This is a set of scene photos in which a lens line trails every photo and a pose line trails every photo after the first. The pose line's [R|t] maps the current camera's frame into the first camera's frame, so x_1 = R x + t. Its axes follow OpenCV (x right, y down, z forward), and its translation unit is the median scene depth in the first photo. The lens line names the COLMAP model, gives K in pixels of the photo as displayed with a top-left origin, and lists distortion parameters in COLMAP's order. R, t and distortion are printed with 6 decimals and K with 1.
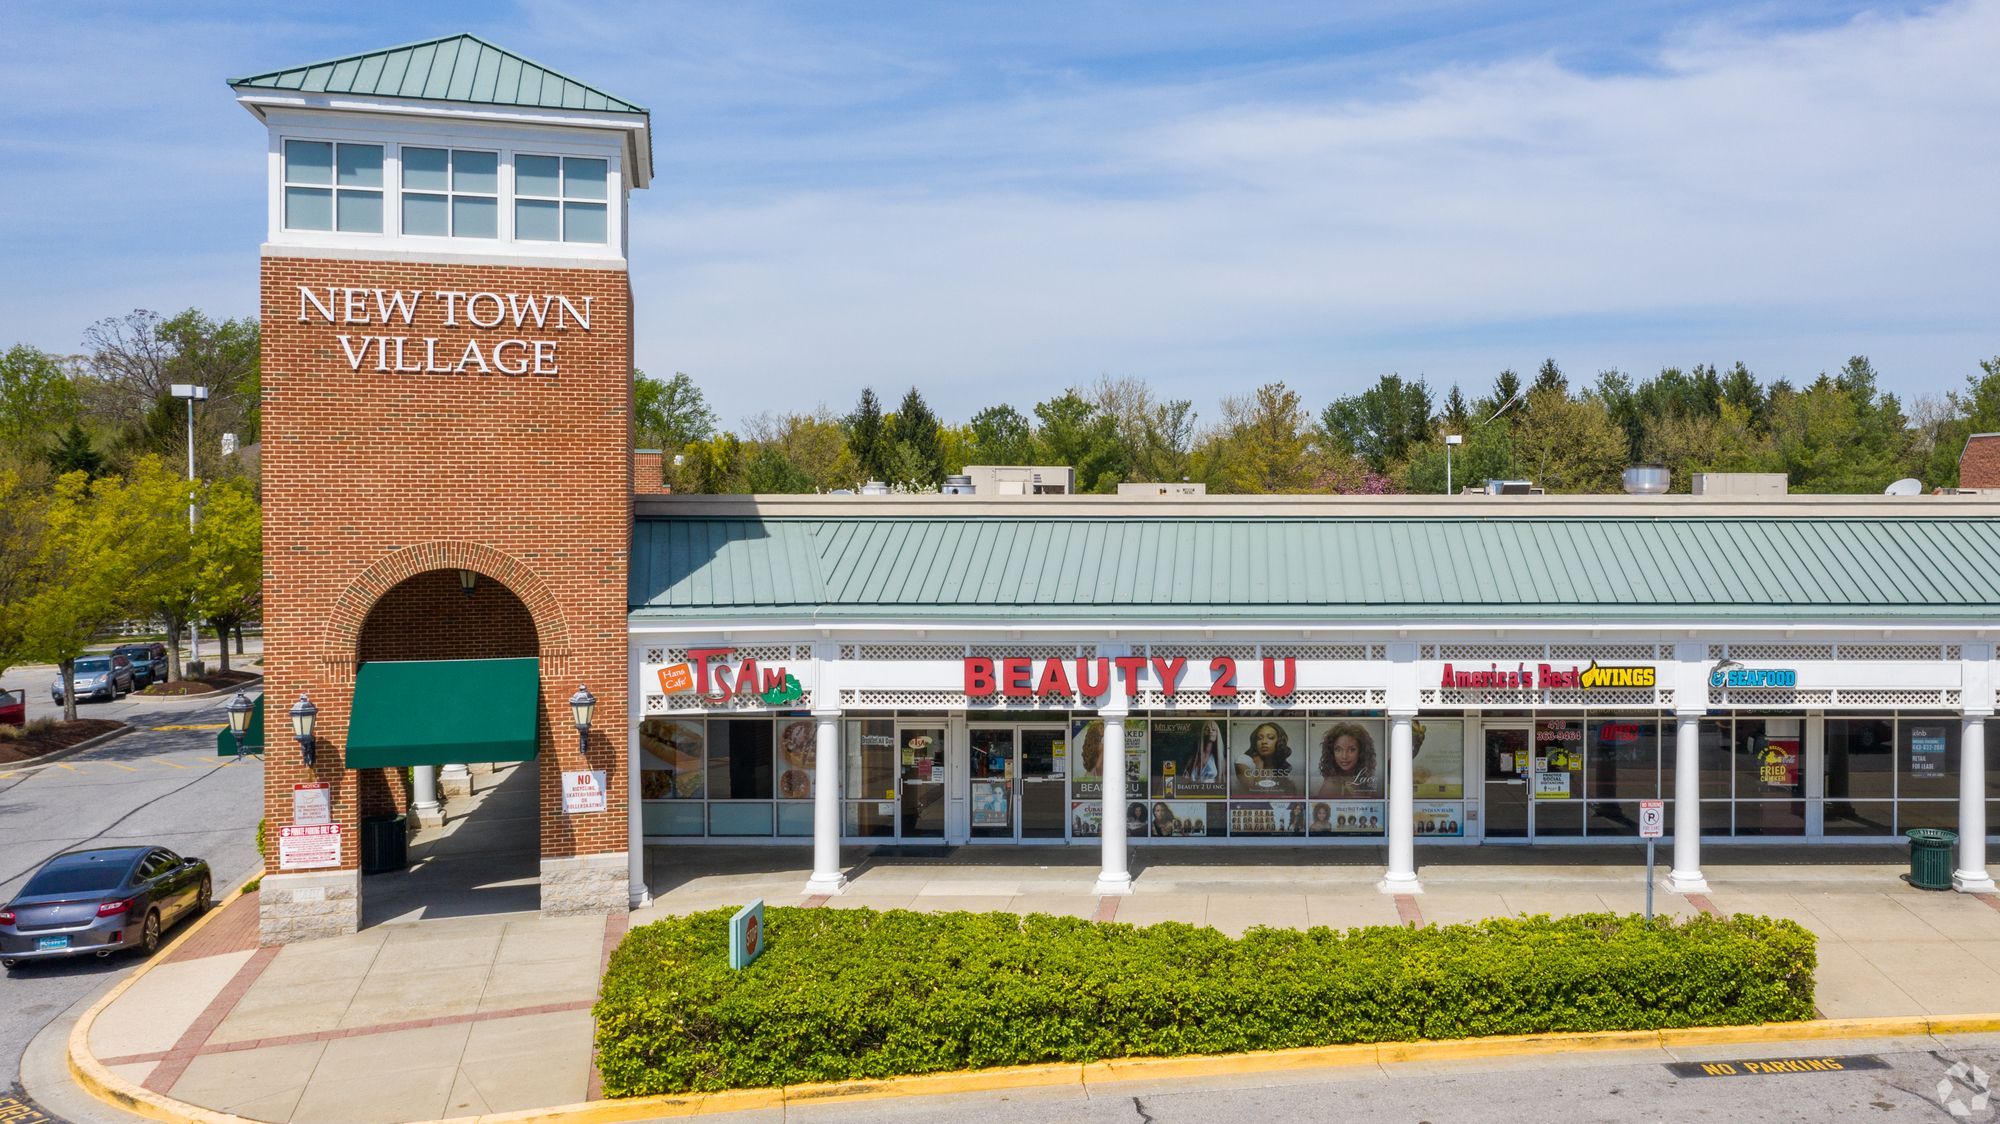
lens RADIAL K [[1655.3, 0, 1000.7], [0, 1655.3, 451.4], [0, 0, 1]] dist [-0.026409, 0.003811]
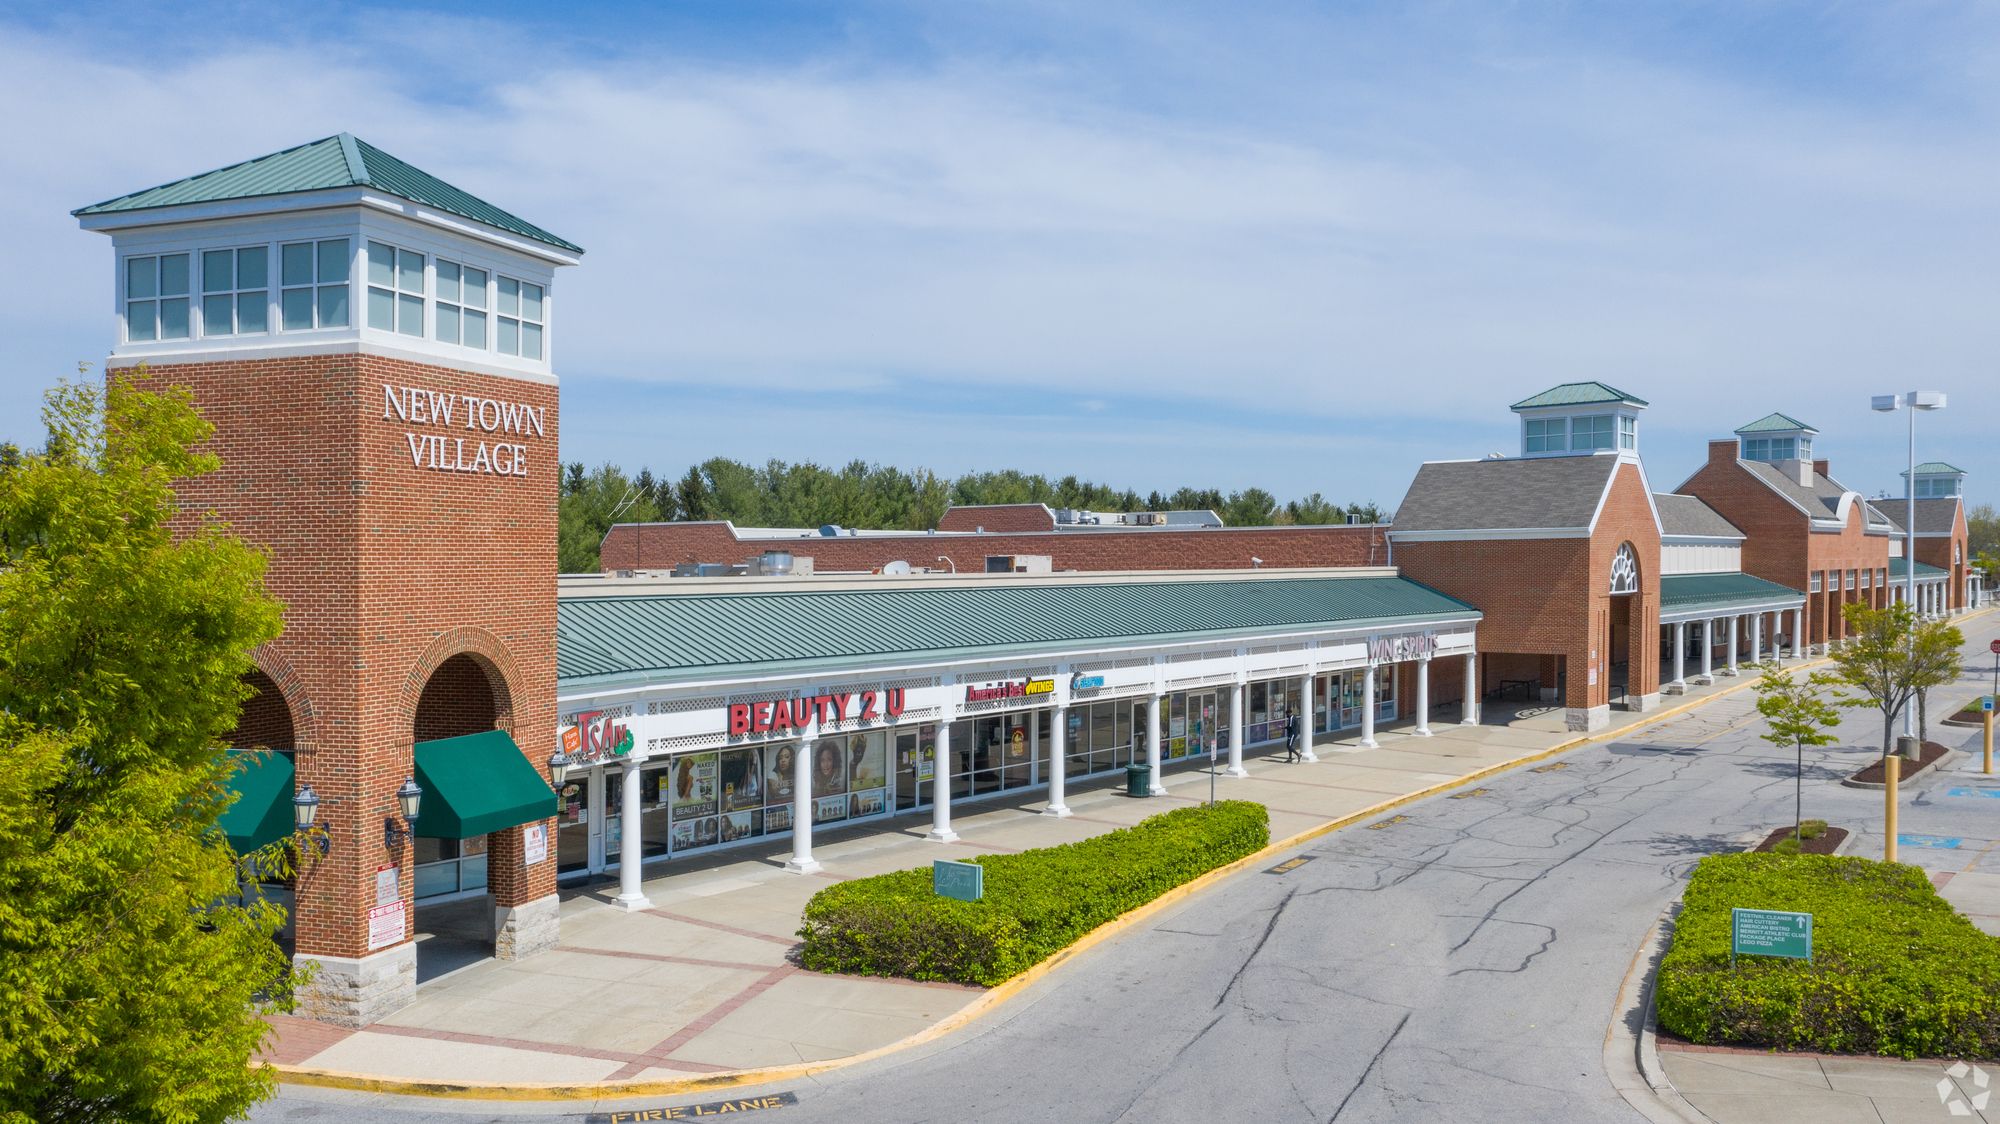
lens RADIAL K [[1579.7, 0, 1000.0], [0, 1579.7, 562.0], [0, 0, 1]] dist [-0.002452, 0.003053]
pose [[0.632648, -0.006270, 0.774414, -0.833093], [-0.006537, 0.999888, 0.013436, -0.004077], [-0.774412, -0.013563, 0.632536, 0.065207]]
